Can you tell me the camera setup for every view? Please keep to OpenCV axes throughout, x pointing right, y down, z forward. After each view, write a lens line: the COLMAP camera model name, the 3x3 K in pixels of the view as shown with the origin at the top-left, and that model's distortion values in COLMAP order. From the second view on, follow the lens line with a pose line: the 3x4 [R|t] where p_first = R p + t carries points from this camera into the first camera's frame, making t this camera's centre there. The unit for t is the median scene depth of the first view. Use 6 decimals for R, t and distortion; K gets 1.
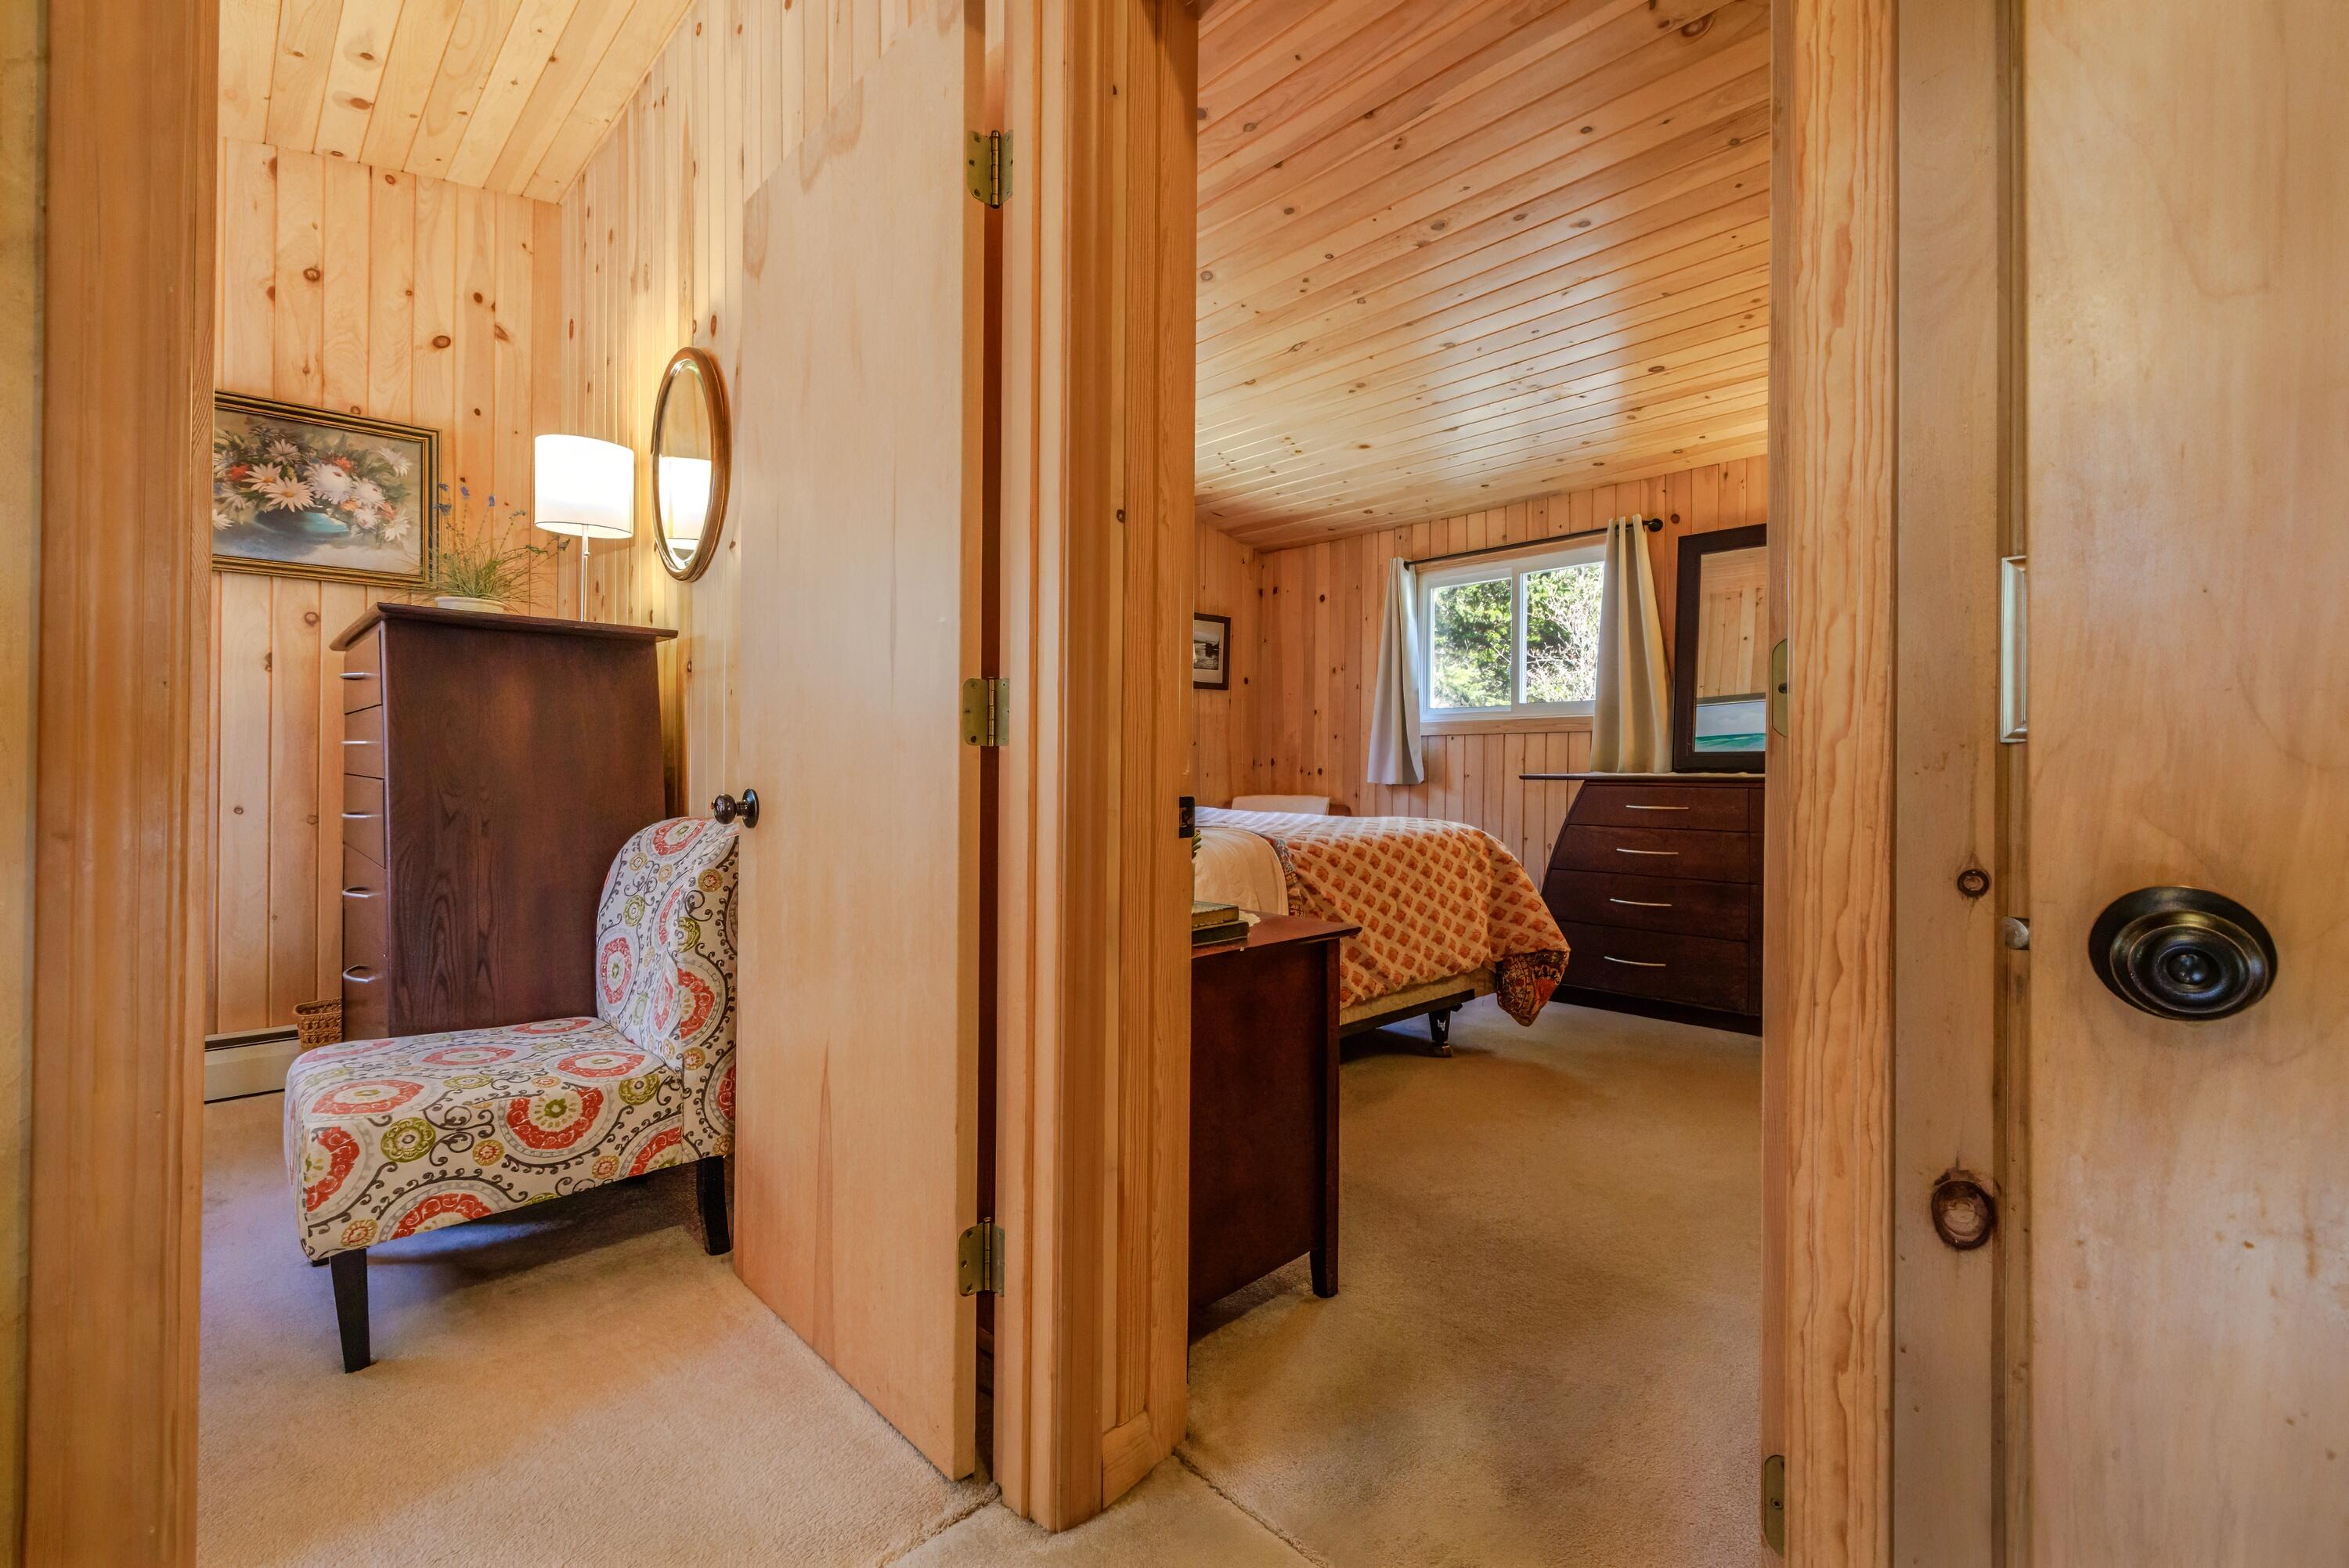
lens RADIAL K [[994.8, 0, 1175.1], [0, 994.8, 778.1], [0, 0, 1]] dist [-0.000931, -0.000390]
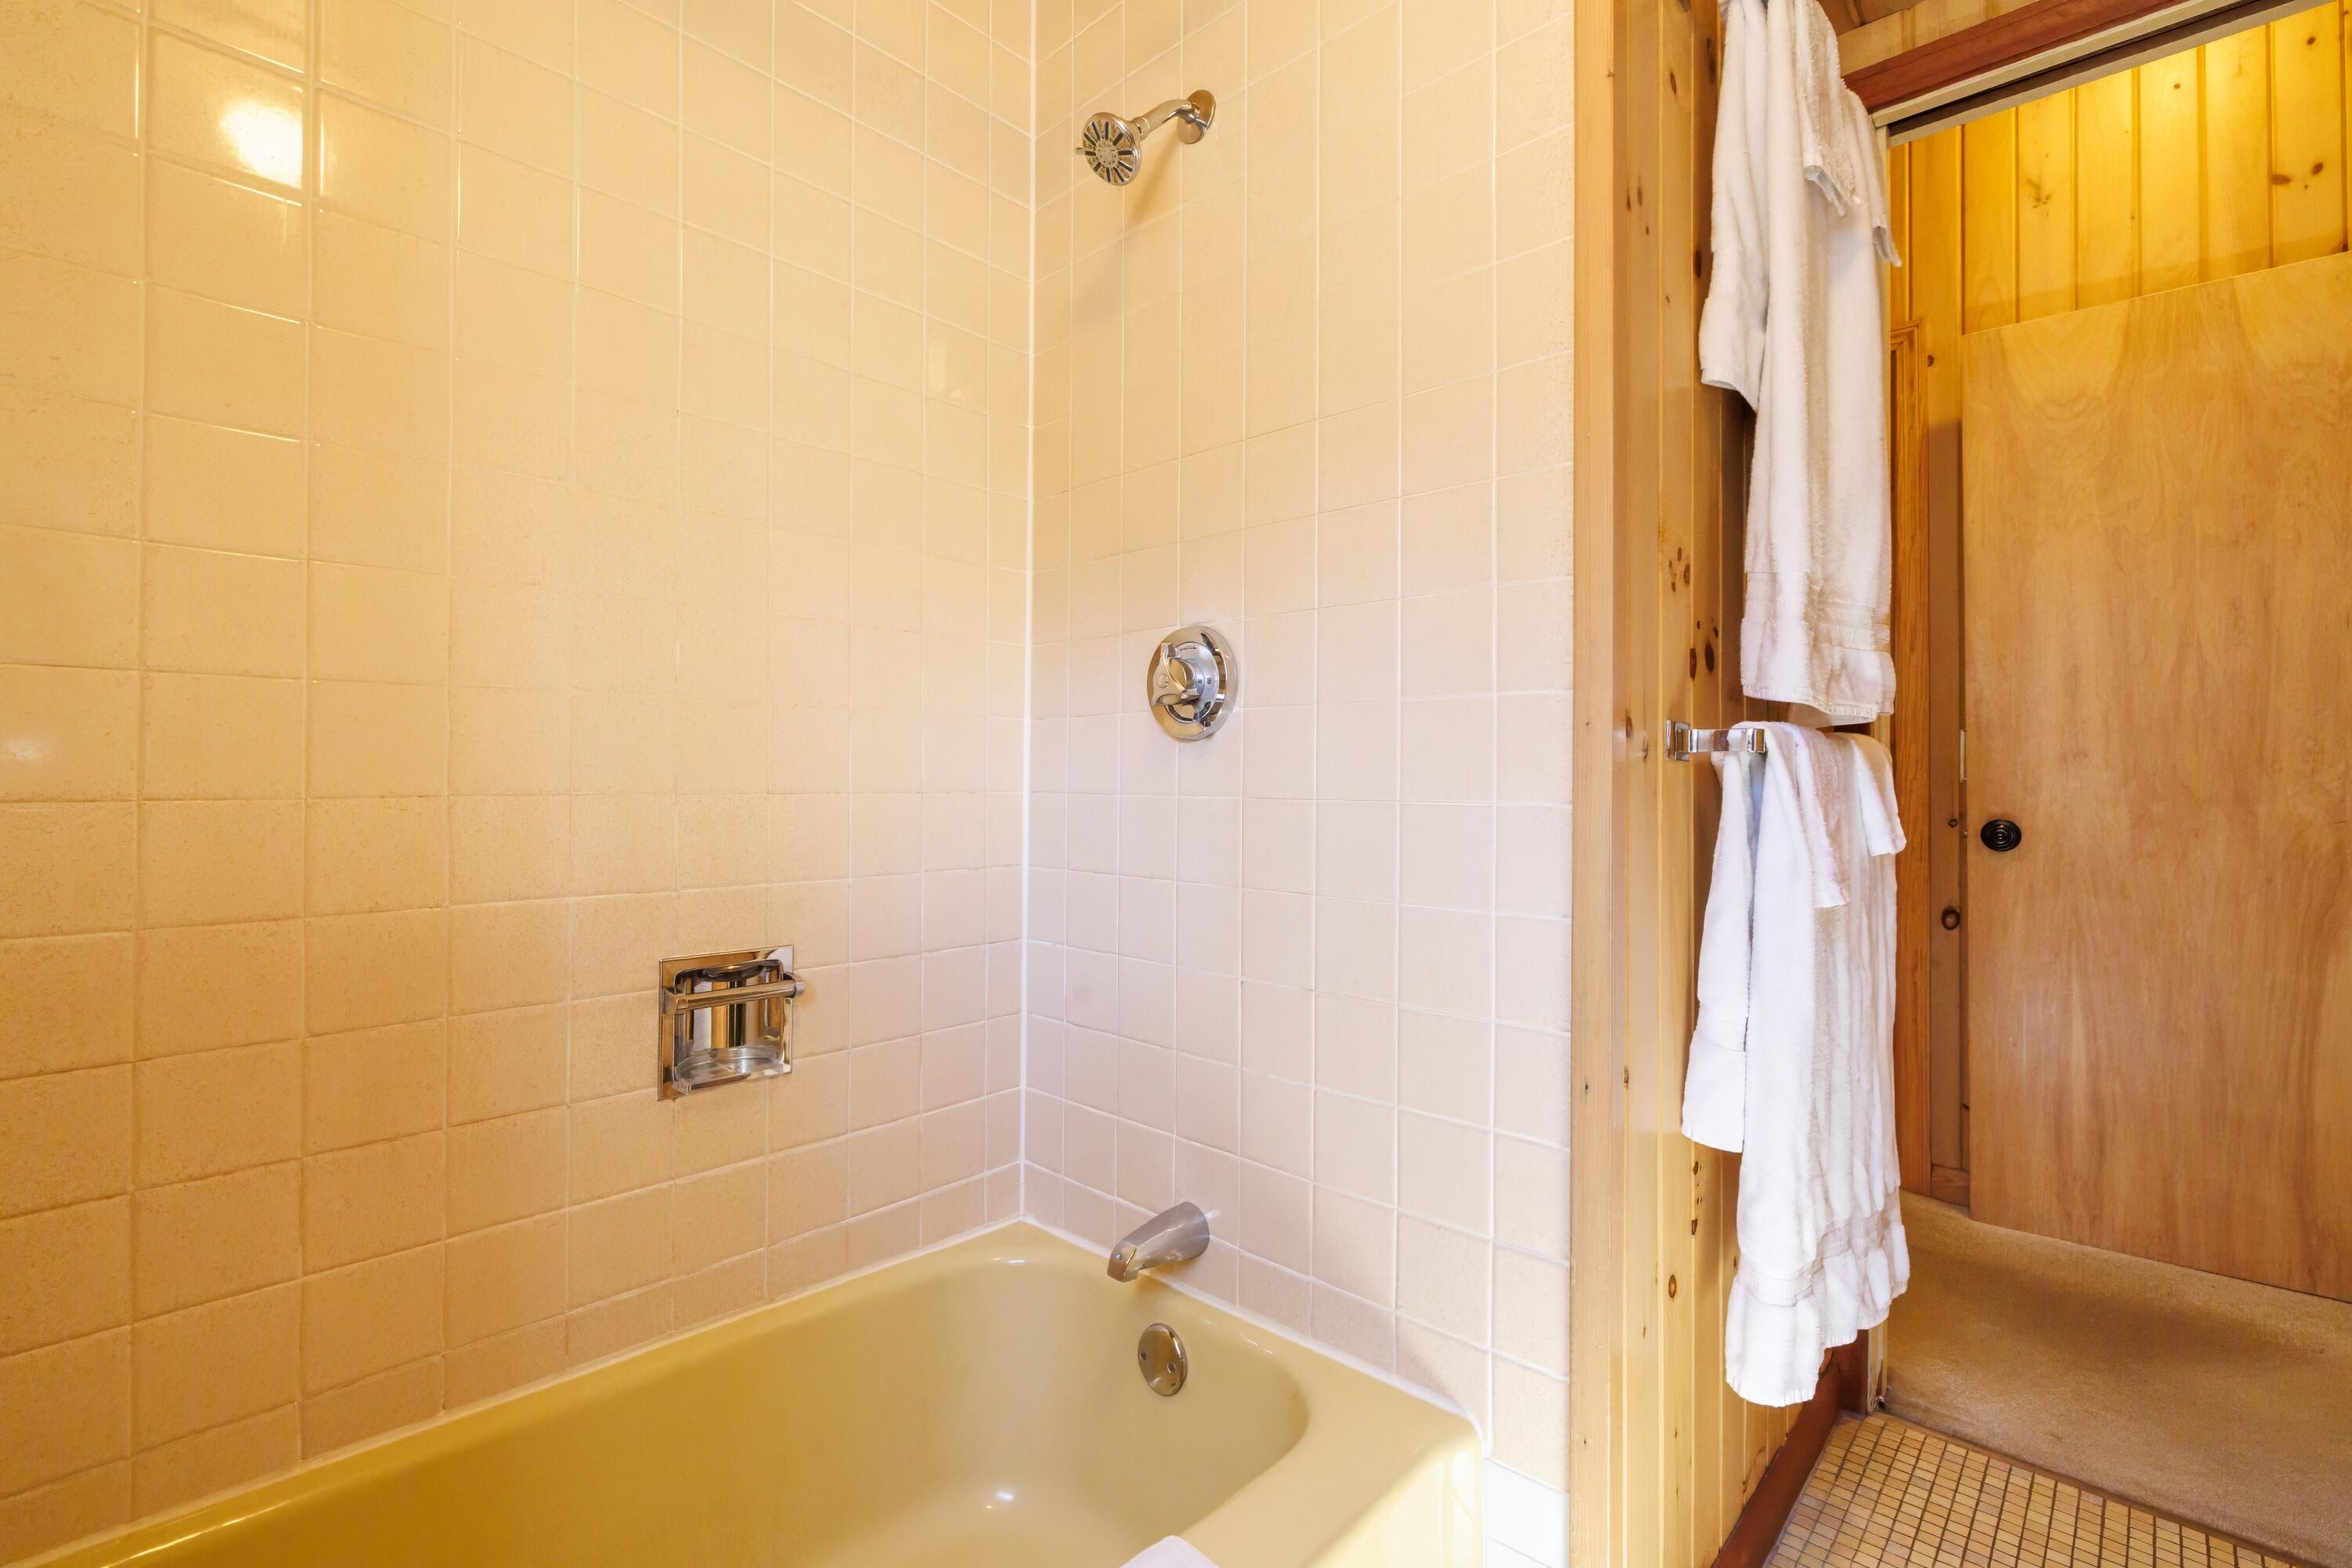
lens RADIAL K [[1076.6, 0, 1179.7], [0, 1076.6, 777.5], [0, 0, 1]] dist [-0.003213, -0.000209]
pose [[0.998023, -0.002077, 0.062818, -1.672854], [0.002479, 0.999977, -0.006322, -0.028285], [-0.062803, 0.006465, 0.998005, -2.026726]]
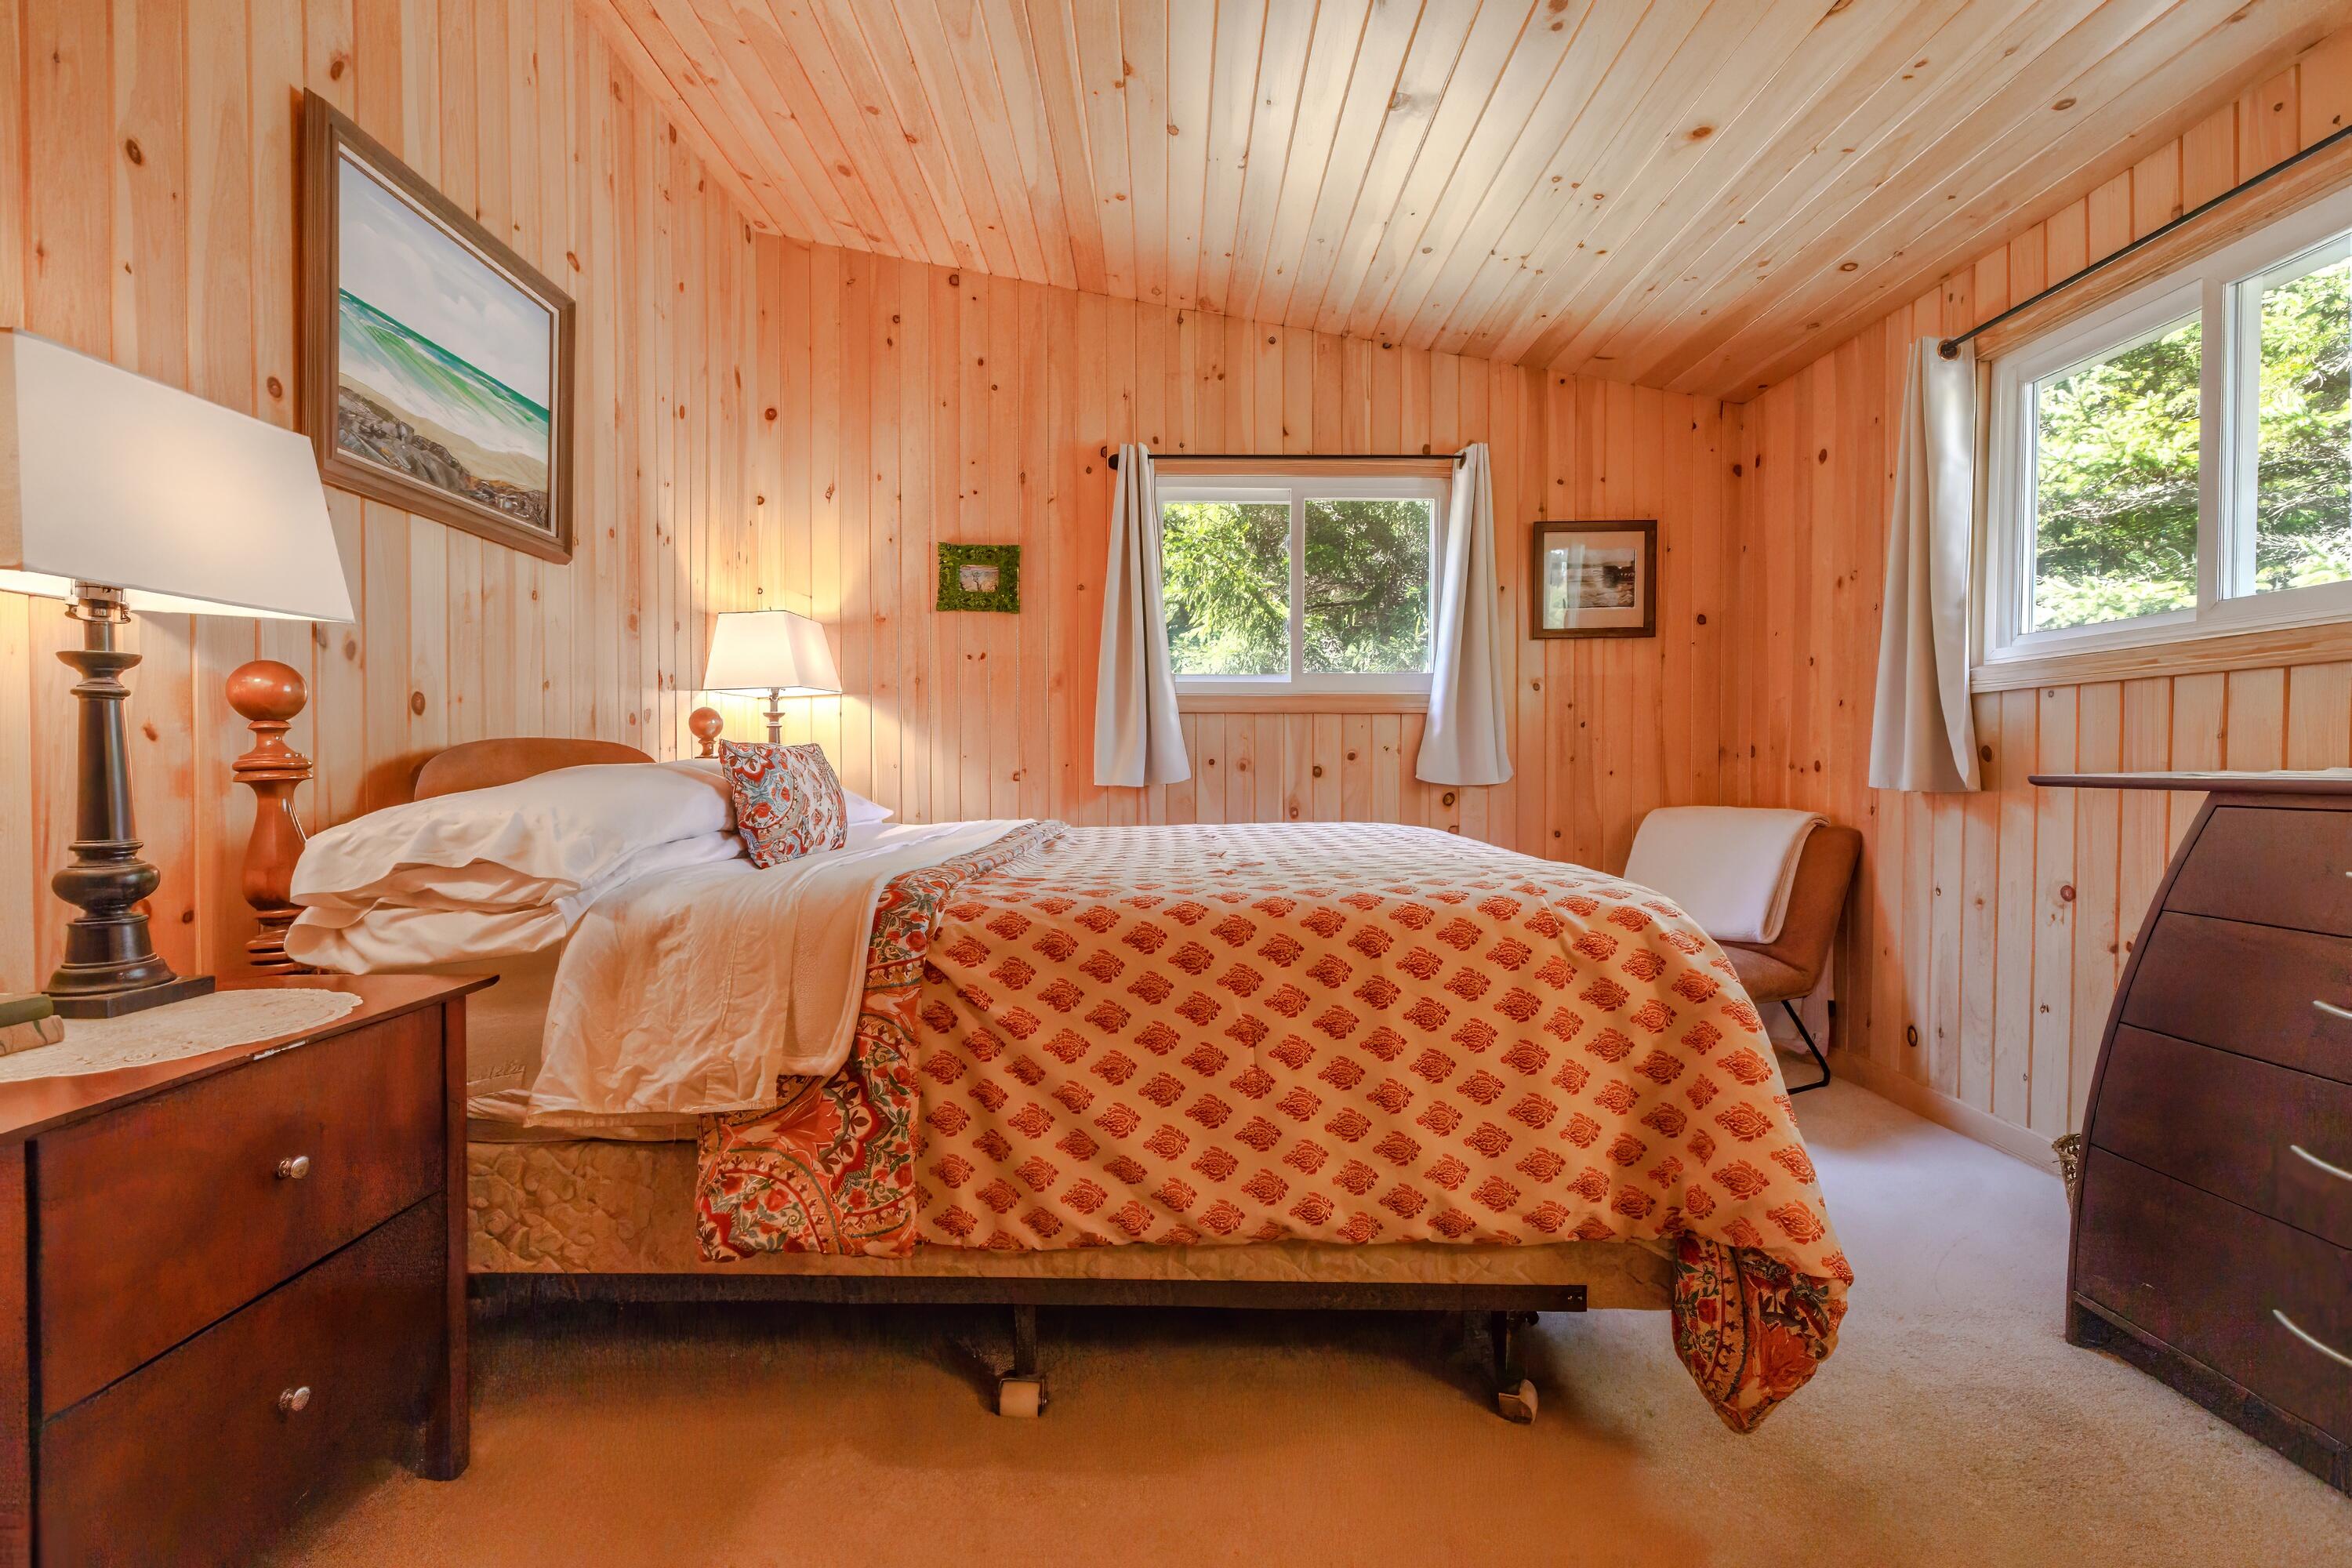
lens RADIAL K [[996.2, 0, 1172.0], [0, 996.2, 785.7], [0, 0, 1]] dist [-0.000931, -0.000390]
pose [[0.717919, 0.009543, -0.696061, 0.346230], [-0.001007, 0.999919, 0.012671, -0.003254], [0.696126, -0.008396, 0.717871, 0.429801]]
